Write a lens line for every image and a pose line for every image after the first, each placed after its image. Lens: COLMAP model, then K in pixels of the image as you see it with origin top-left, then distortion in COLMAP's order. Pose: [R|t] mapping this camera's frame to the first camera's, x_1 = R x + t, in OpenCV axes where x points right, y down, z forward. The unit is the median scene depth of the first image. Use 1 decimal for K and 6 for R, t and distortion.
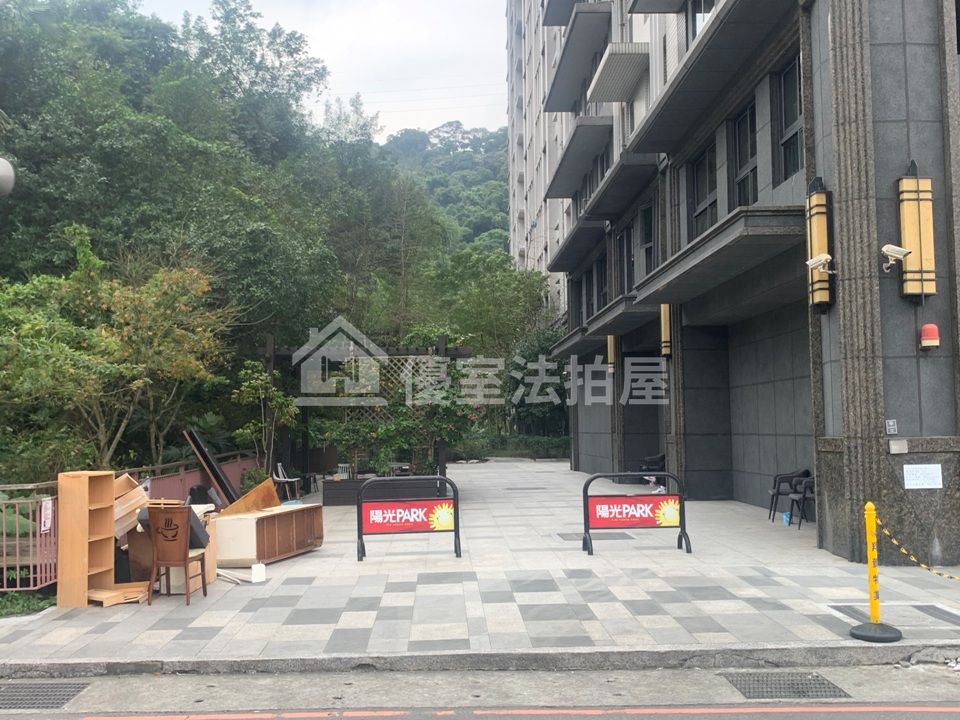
lens RADIAL K [[1084.6, 0, 479.9], [0, 1084.6, 358.5], [0, 0, 1]] dist [-0.028228, 0.000000]
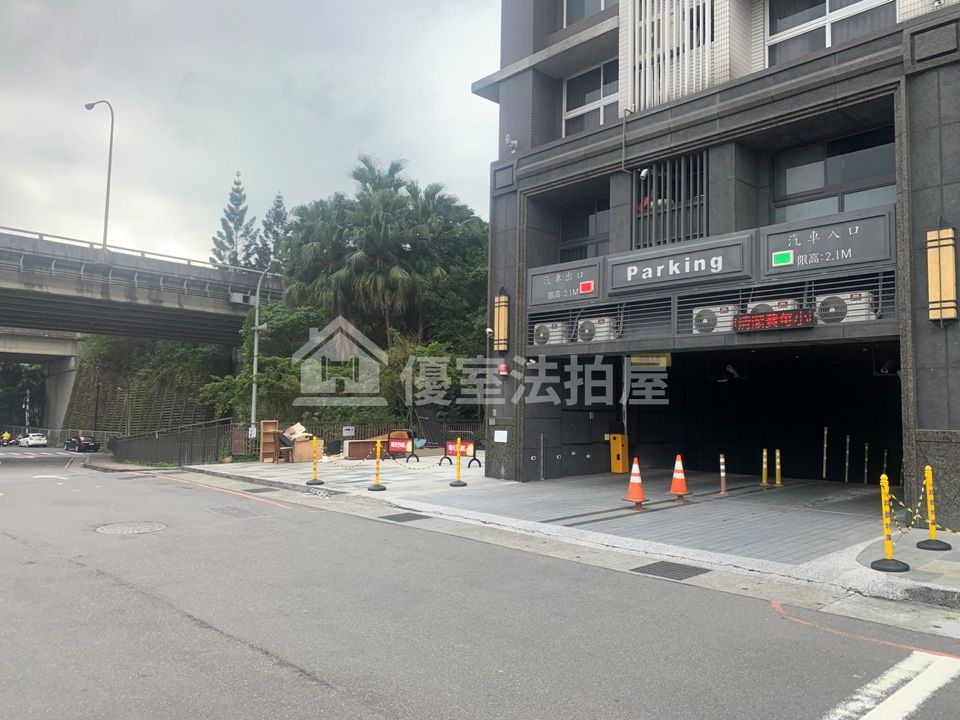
lens RADIAL K [[748.2, 0, 481.0], [0, 748.2, 360.0], [0, 0, 1]] dist [0.031821, -0.033653]
pose [[0.685141, -0.026776, -0.727918, 1.456797], [0.021572, 0.999632, -0.016467, -0.017291], [0.728091, -0.004421, 0.685466, -0.034311]]
